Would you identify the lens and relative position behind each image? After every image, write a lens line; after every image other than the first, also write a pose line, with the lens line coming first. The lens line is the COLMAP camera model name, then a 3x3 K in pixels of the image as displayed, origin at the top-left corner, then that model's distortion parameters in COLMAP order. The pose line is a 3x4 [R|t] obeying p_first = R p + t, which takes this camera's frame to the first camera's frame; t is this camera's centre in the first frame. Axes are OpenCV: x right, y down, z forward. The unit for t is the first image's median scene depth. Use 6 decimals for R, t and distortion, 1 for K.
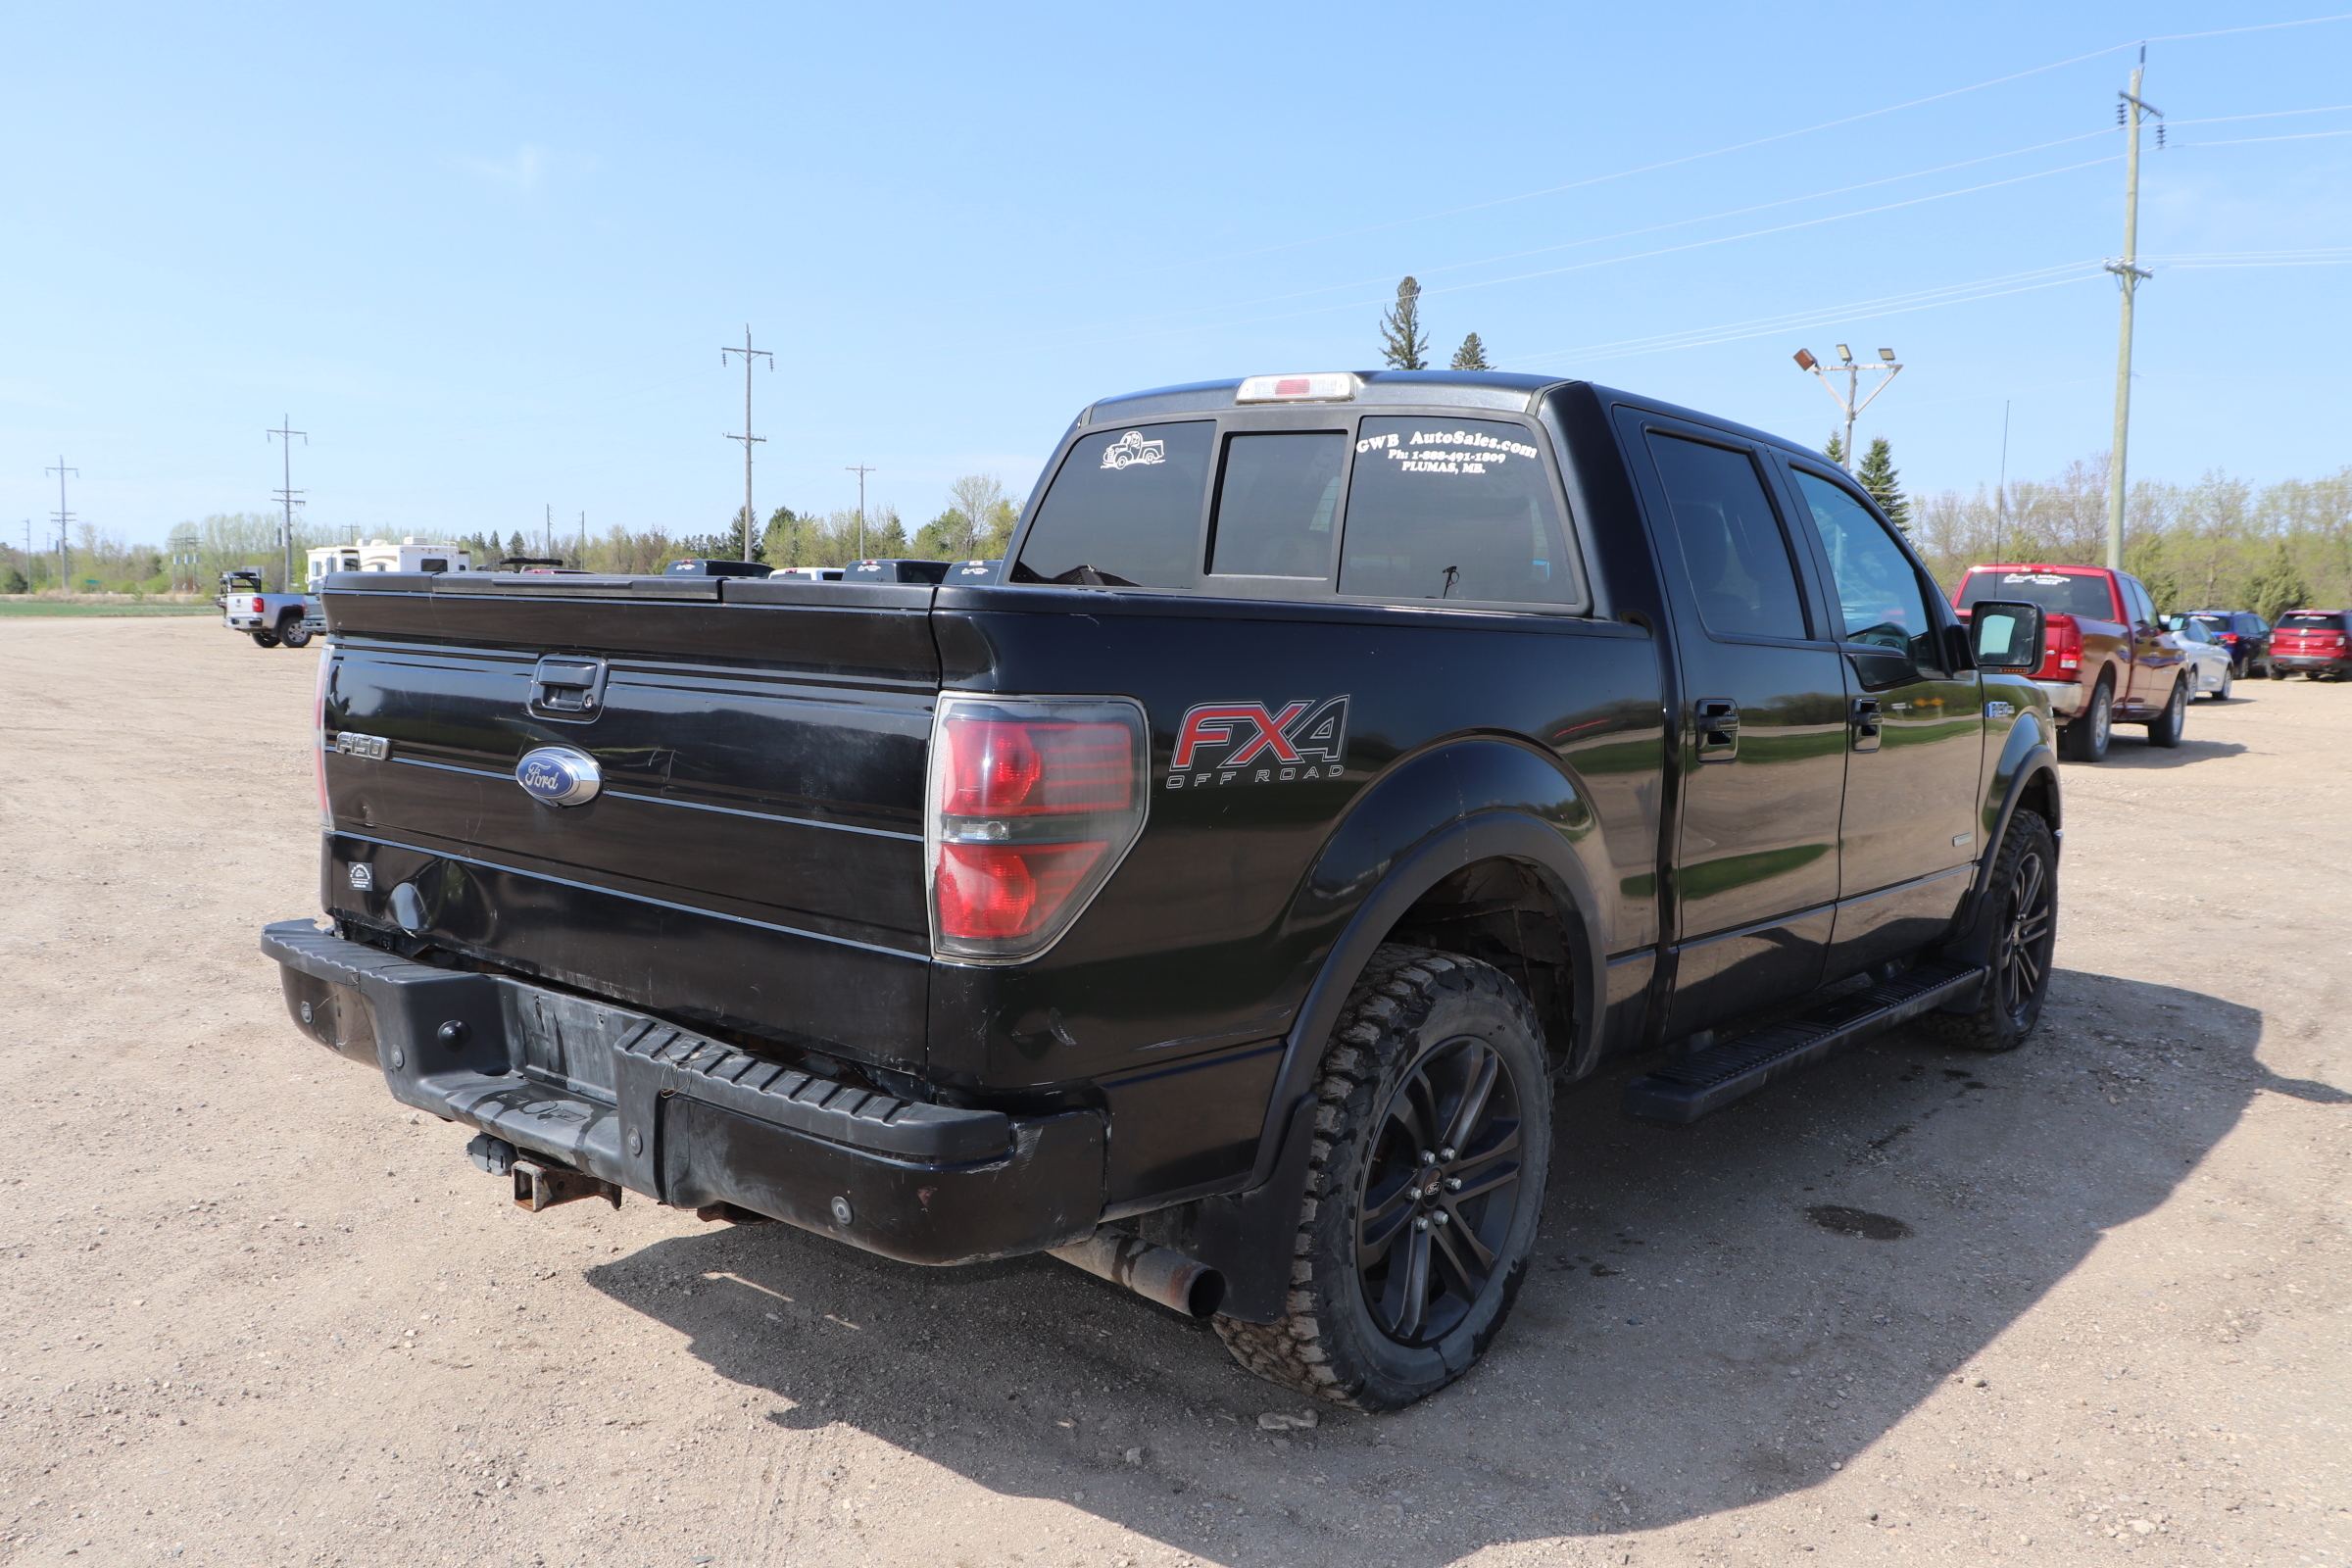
lens RADIAL K [[1926.6, 0, 1176.0], [0, 1926.6, 784.0], [0, 0, 1]] dist [-0.179265, 0.165163]
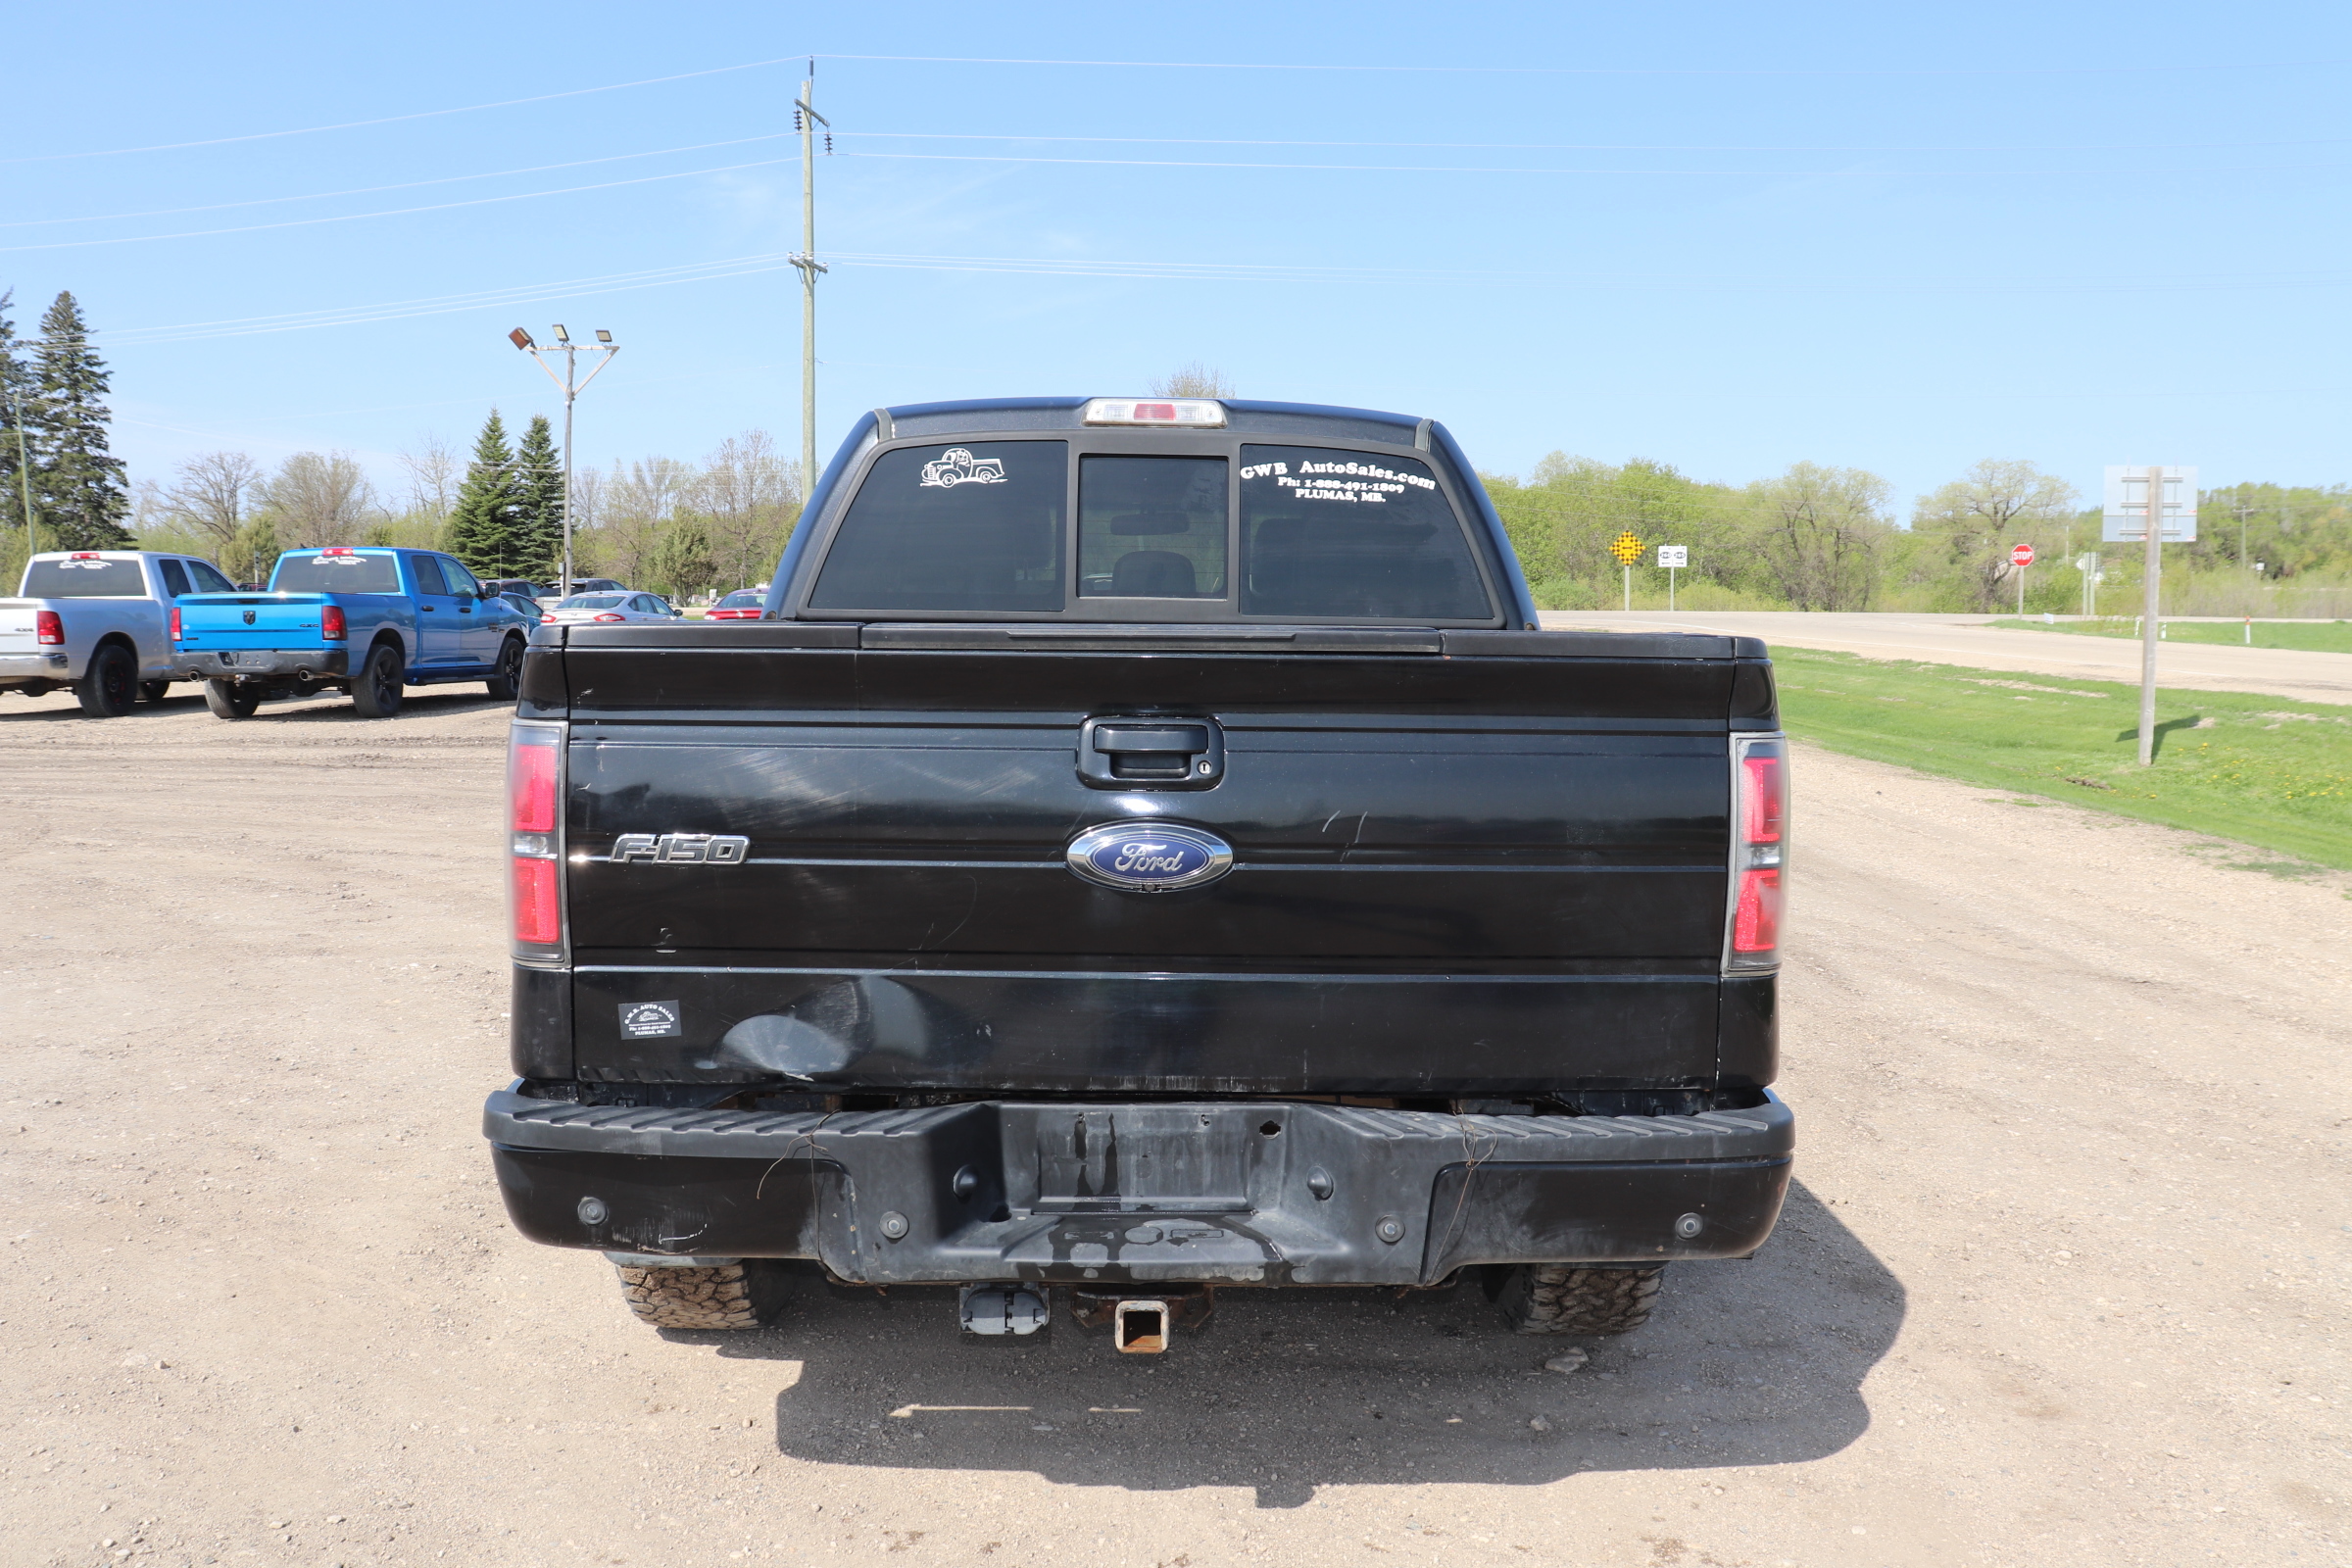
lens RADIAL K [[1937.5, 0, 1176.7], [0, 1937.5, 772.0], [0, 0, 1]] dist [-0.180507, 0.167865]
pose [[0.769241, -0.079264, 0.634024, -0.640130], [0.075994, 0.996582, 0.032389, -0.051723], [-0.634424, 0.023267, 0.772635, 0.216651]]
